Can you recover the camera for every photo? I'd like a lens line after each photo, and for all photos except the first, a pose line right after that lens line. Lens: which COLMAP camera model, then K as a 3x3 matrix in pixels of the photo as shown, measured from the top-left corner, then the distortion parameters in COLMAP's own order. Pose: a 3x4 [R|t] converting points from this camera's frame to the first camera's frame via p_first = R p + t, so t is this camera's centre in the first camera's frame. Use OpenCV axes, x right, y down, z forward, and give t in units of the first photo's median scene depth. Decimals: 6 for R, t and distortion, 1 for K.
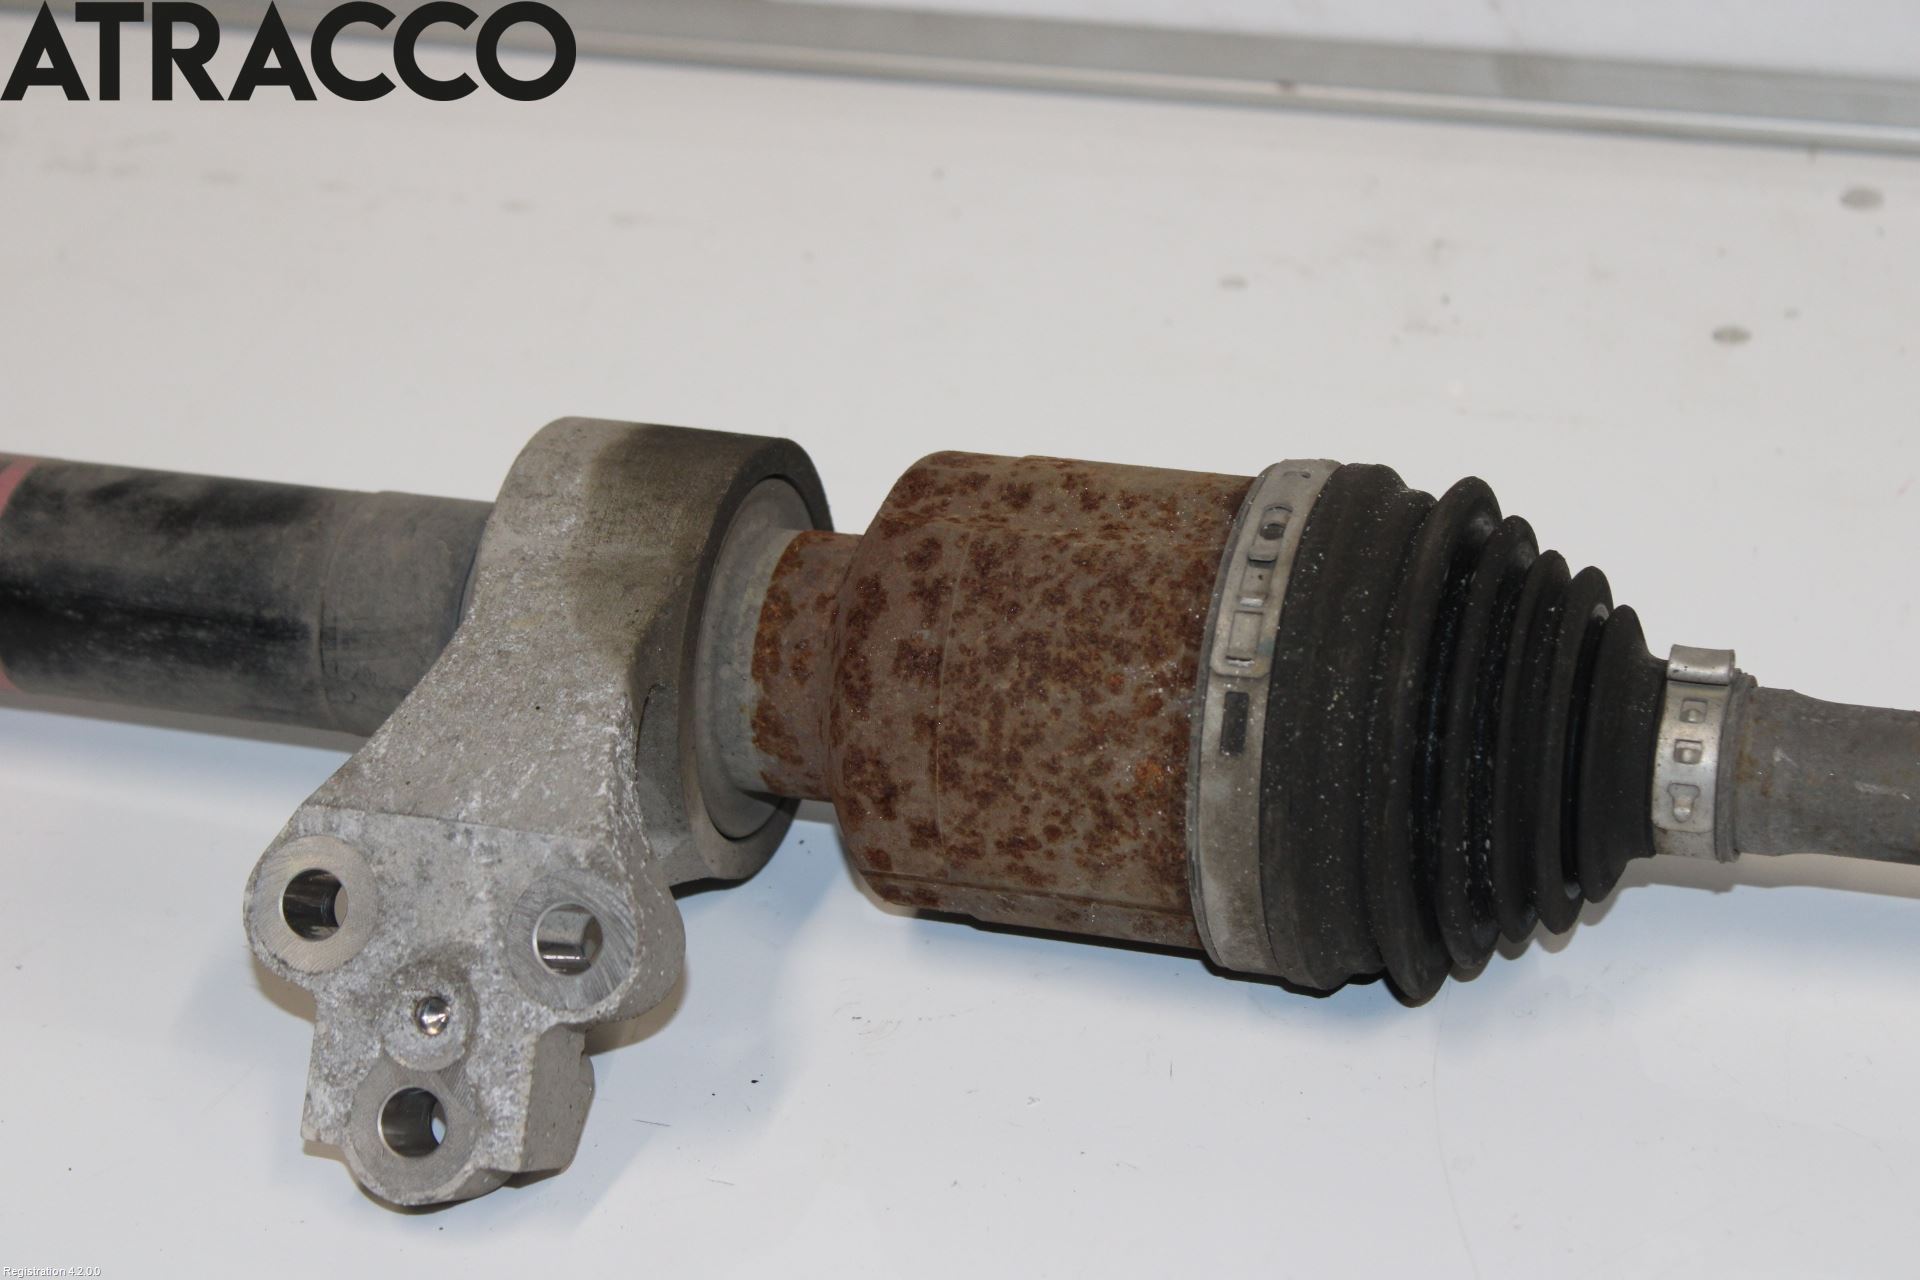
lens RADIAL K [[4702.4, 0, 960.0], [0, 4702.4, 640.0], [0, 0, 1]] dist [0.013376, 0.123413]
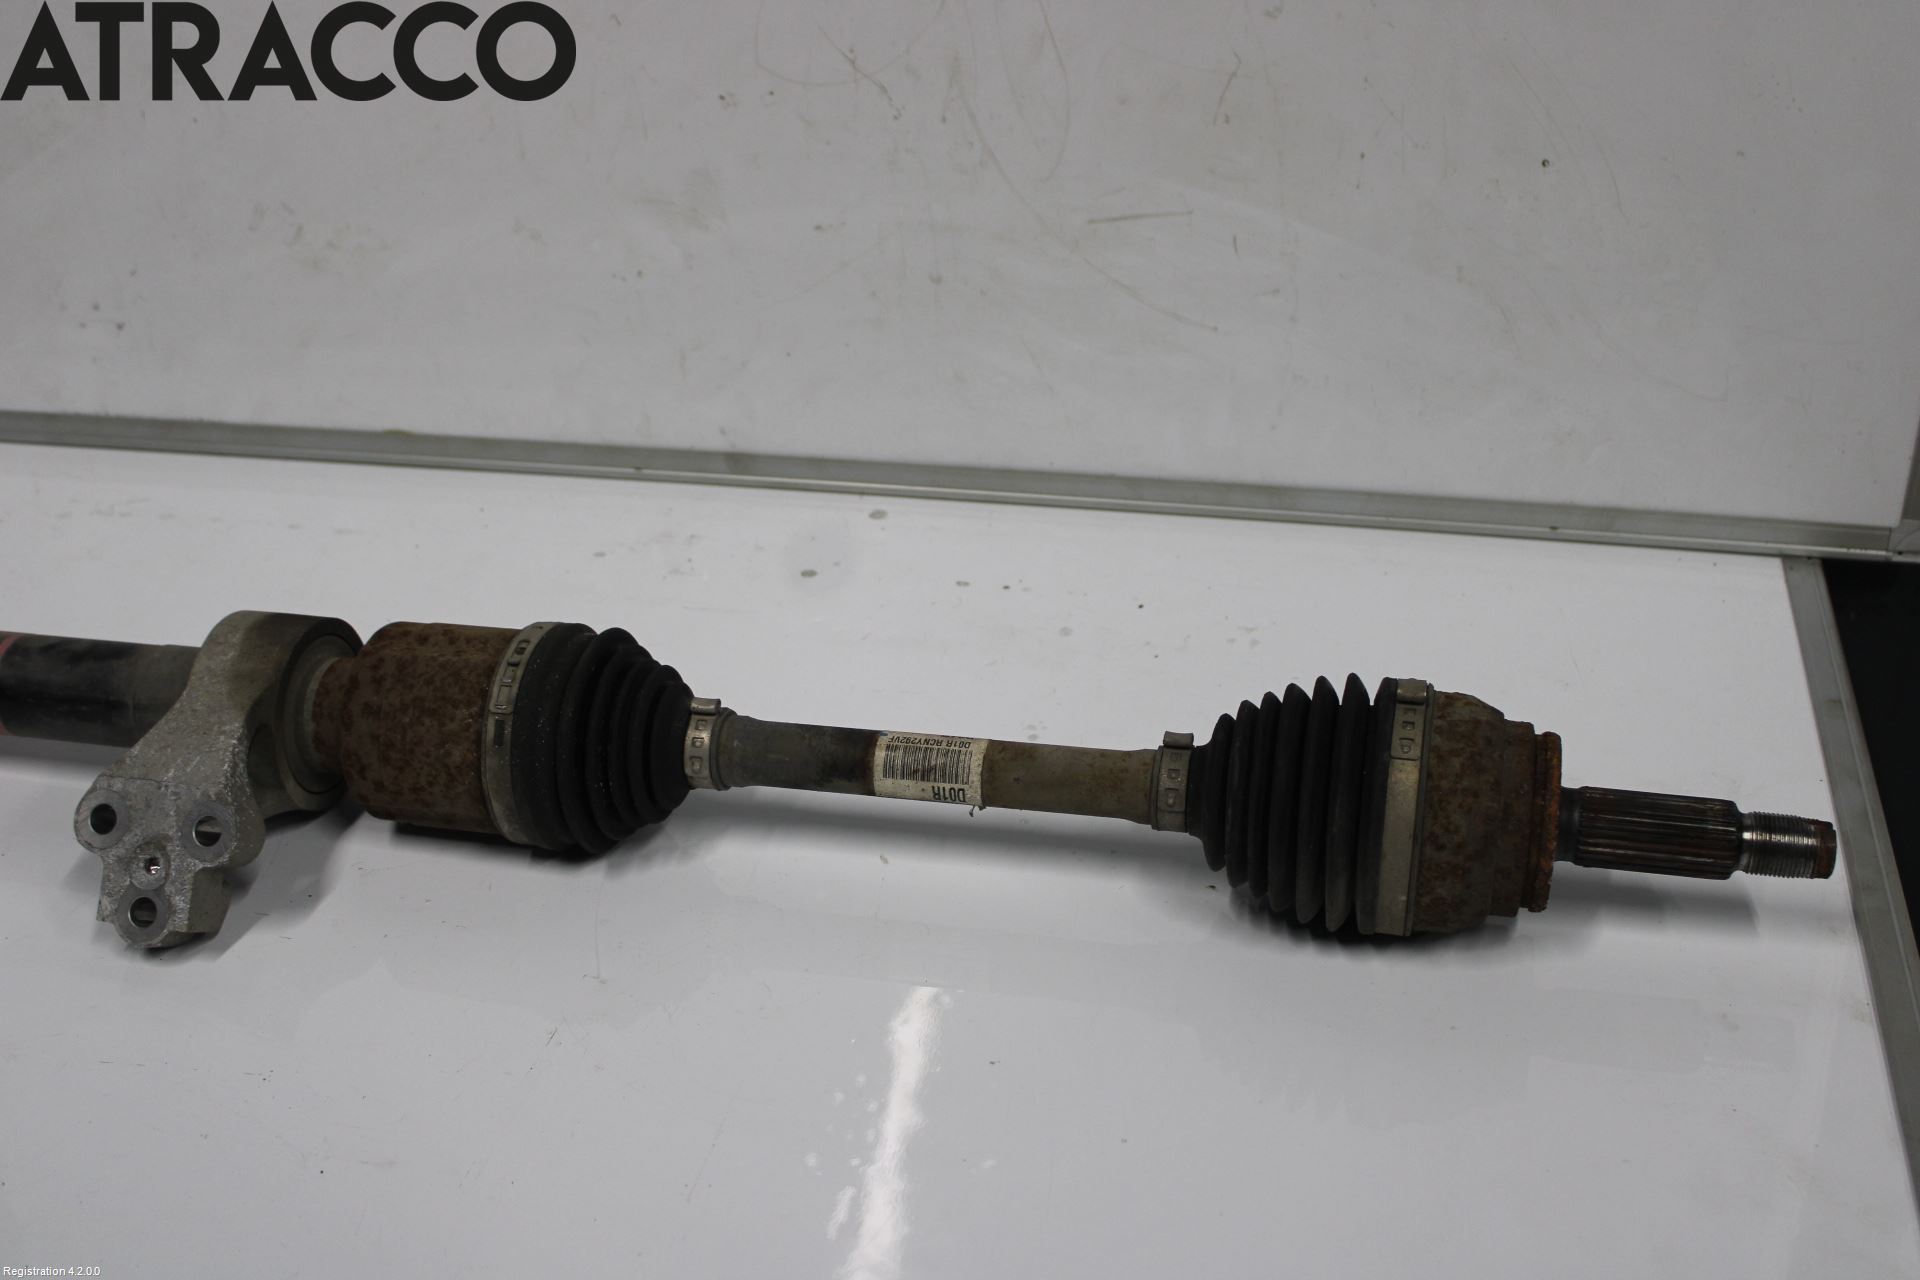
lens RADIAL K [[2234.8, 0, 960.0], [0, 2234.8, 640.0], [0, 0, 1]] dist [-0.104010, -0.005338]
pose [[0.995761, -0.015889, 0.090591, 0.182068], [0.020473, 0.998545, -0.049896, 0.030459], [-0.089666, 0.051540, 0.994637, -0.111657]]
